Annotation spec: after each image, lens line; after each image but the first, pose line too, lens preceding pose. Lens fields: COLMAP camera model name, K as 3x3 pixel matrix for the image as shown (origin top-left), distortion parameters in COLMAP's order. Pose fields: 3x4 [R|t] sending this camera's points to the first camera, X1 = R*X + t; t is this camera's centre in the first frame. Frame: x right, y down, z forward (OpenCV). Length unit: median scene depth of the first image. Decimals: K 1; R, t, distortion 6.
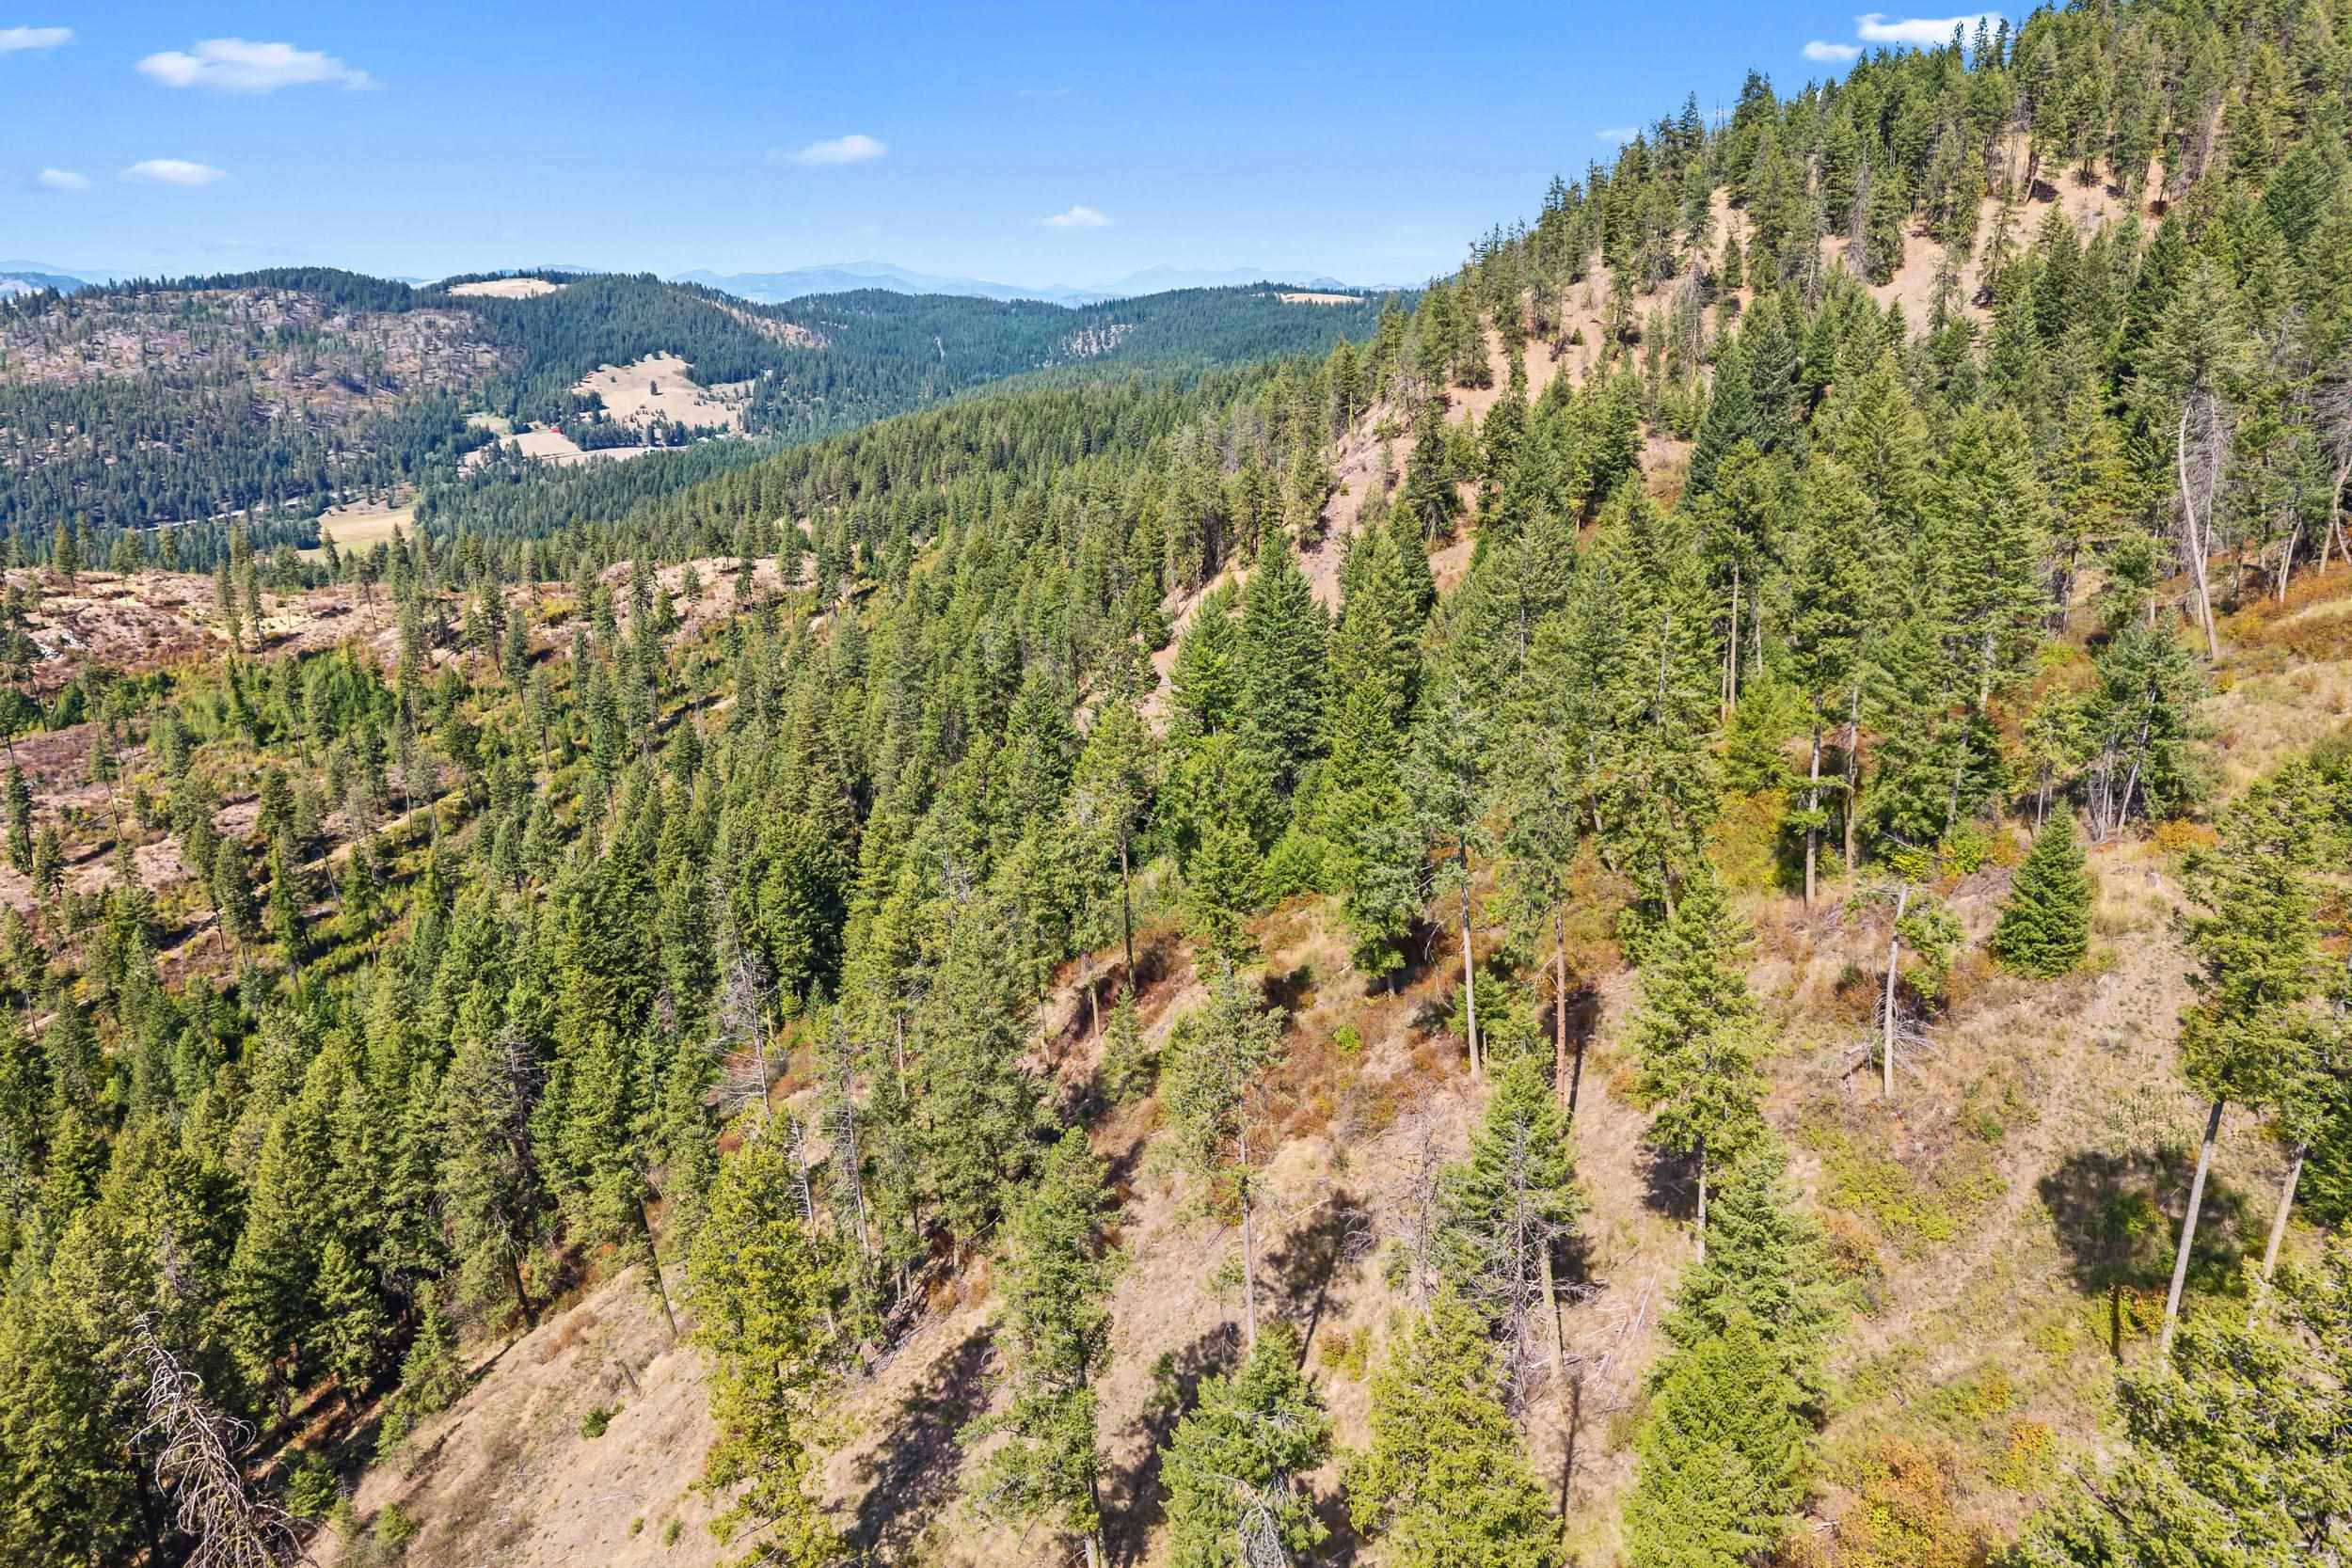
lens RADIAL K [[1568.6, 0, 1167.2], [0, 1568.6, 729.1], [0, 0, 1]] dist [0.027789, -0.027514]
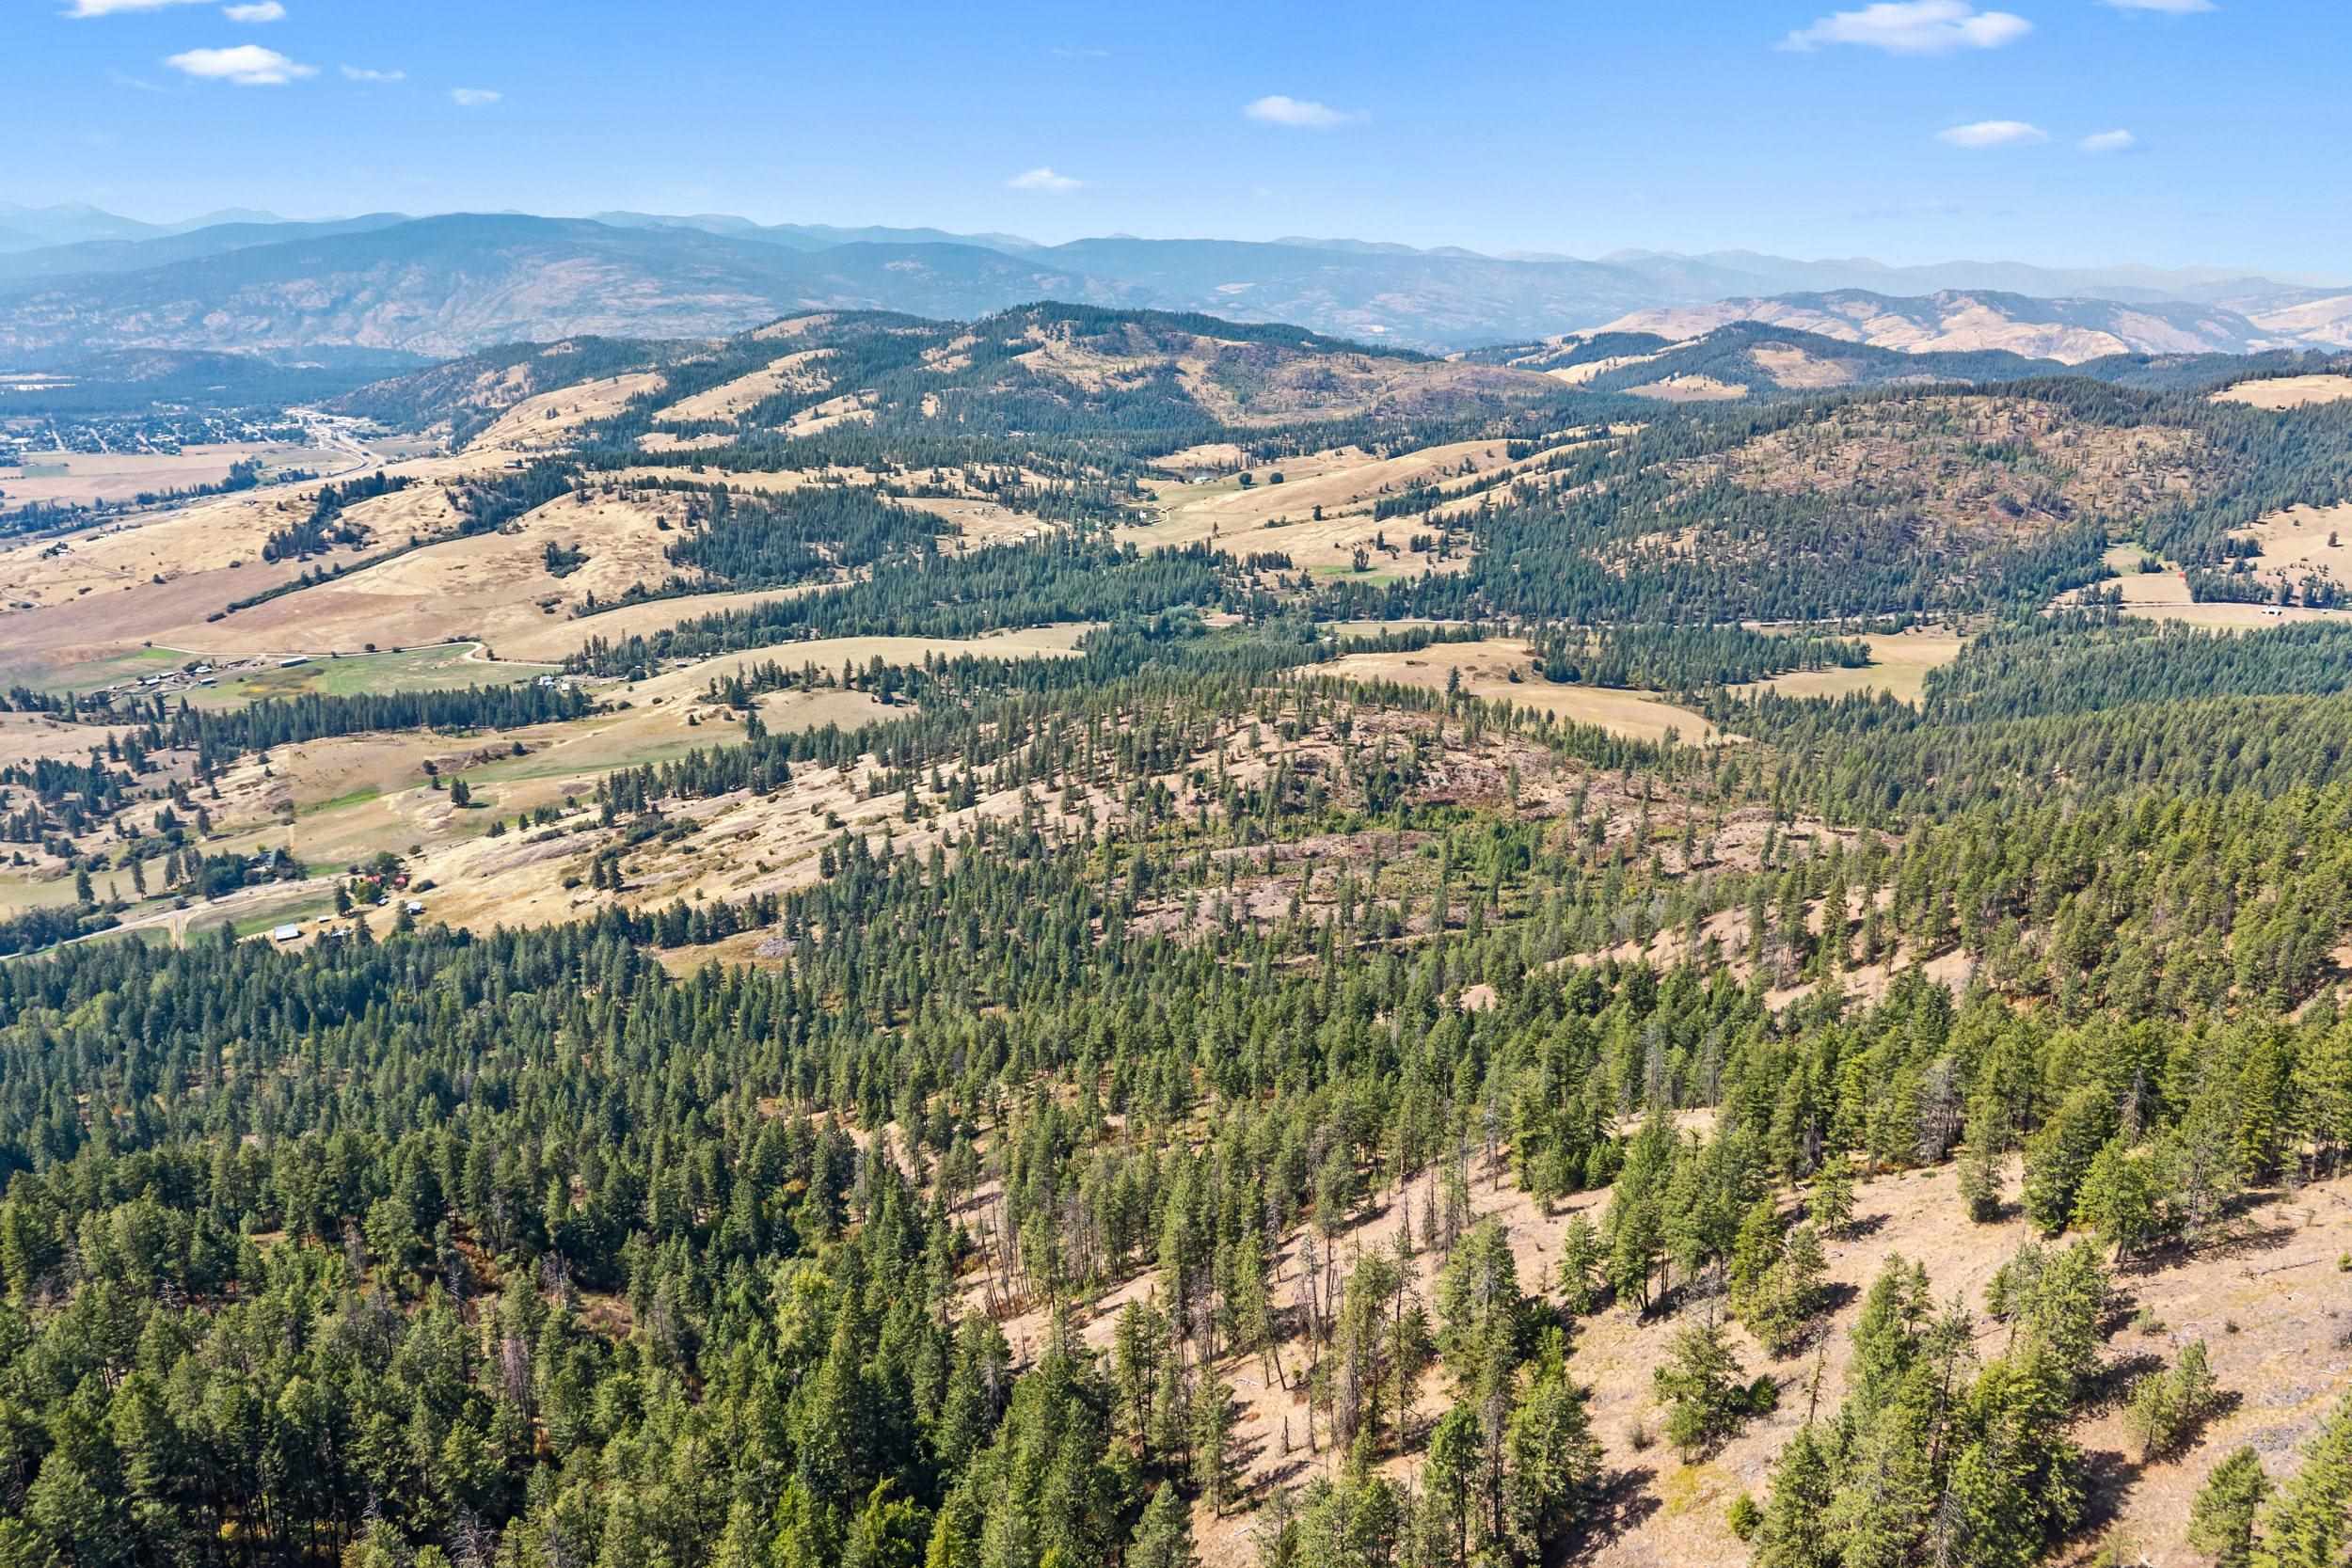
lens RADIAL K [[1562.2, 0, 1171.5], [0, 1562.2, 705.9], [0, 0, 1]] dist [0.064475, -0.099774]
pose [[0.467987, 0.236280, -0.851563, 0.825445], [-0.244196, 0.960652, 0.132348, -0.331637], [0.849327, 0.146012, 0.507271, -0.316790]]
